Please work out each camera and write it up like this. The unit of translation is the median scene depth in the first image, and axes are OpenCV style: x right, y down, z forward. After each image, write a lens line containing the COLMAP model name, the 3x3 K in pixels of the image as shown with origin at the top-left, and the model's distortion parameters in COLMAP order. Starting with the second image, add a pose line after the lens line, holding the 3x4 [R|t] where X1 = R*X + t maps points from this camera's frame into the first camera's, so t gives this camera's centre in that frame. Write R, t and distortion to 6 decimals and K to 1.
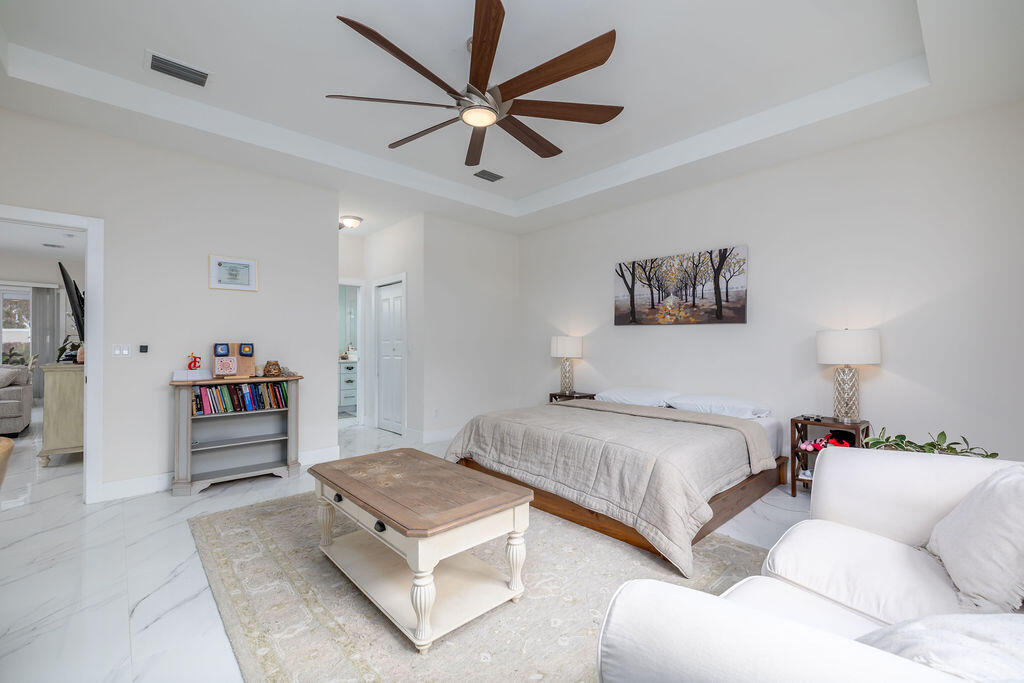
lens RADIAL K [[428.1, 0, 512.0], [0, 428.1, 341.5], [0, 0, 1]] dist [-0.002405, -0.000031]
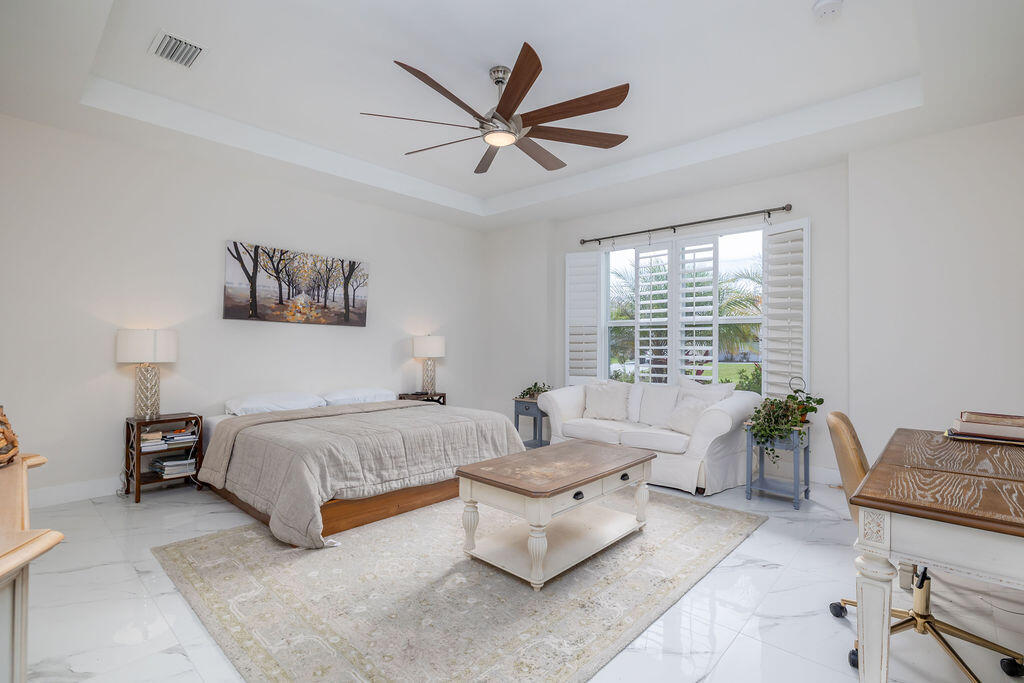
lens RADIAL K [[478.8, 0, 512.0], [0, 478.8, 341.5], [0, 0, 1]] dist [0.002762, 0.000134]
pose [[-0.079724, 0.004647, 0.996806, -0.773940], [-0.015924, 0.999856, -0.005935, 0.000682], [-0.996690, -0.016346, -0.079639, 0.628016]]
